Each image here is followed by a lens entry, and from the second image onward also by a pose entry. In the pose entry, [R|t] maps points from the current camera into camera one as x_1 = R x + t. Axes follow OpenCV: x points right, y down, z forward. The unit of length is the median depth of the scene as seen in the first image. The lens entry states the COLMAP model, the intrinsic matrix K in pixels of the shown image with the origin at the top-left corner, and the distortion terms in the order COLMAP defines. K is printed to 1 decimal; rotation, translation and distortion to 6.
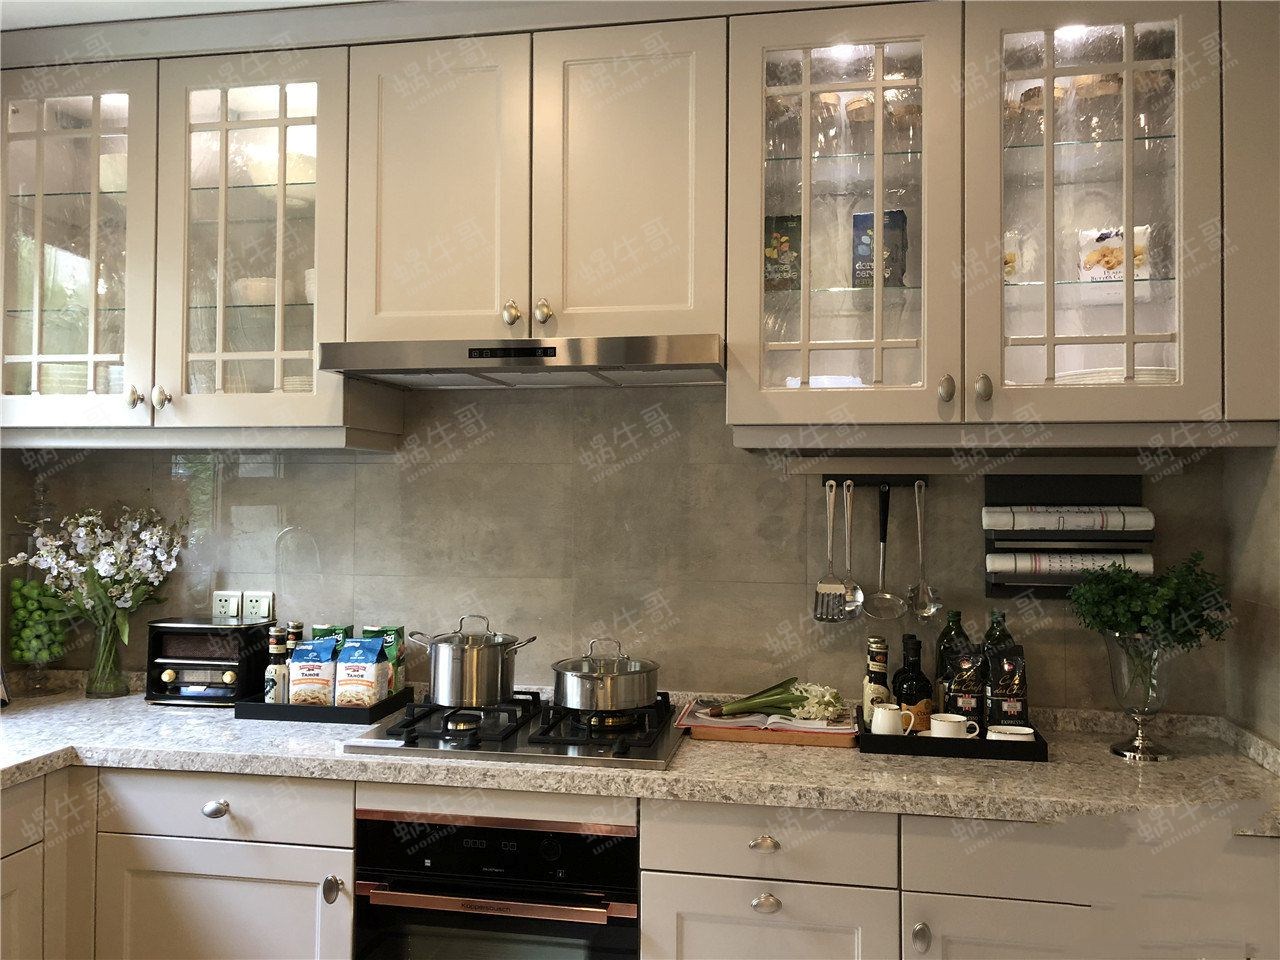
lens RADIAL K [[1054.6, 0, 627.0], [0, 1054.6, 478.9], [0, 0, 1]] dist [0.047923, -0.052442]
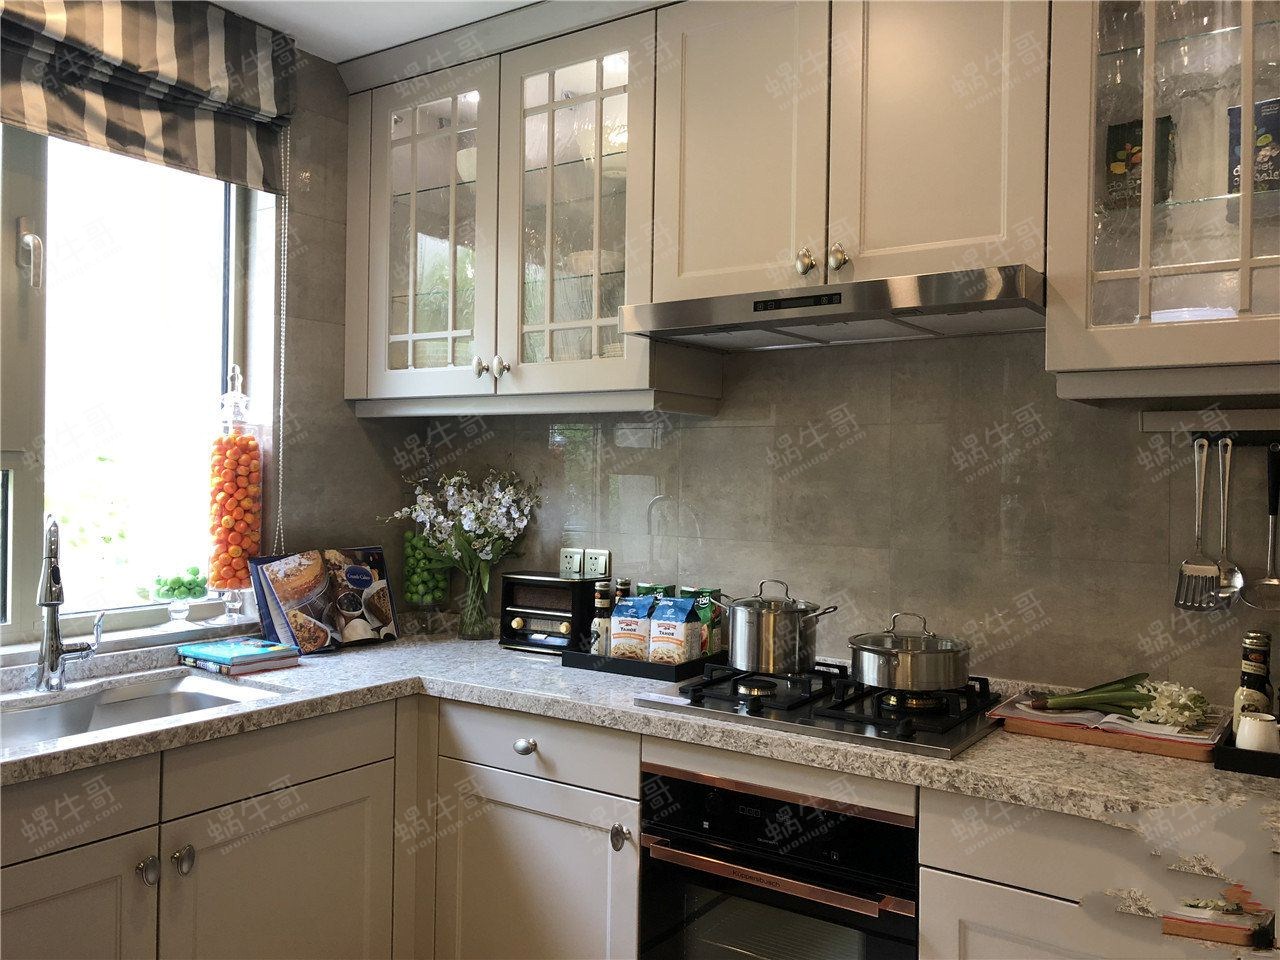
lens RADIAL K [[1054.6, 0, 638.9], [0, 1054.6, 478.2], [0, 0, 1]] dist [0.047923, -0.052442]
pose [[0.914579, 0.008406, -0.404320, 0.137657], [-0.002357, 0.999878, 0.015457, 0.022026], [0.404400, -0.013184, 0.914487, 0.069633]]
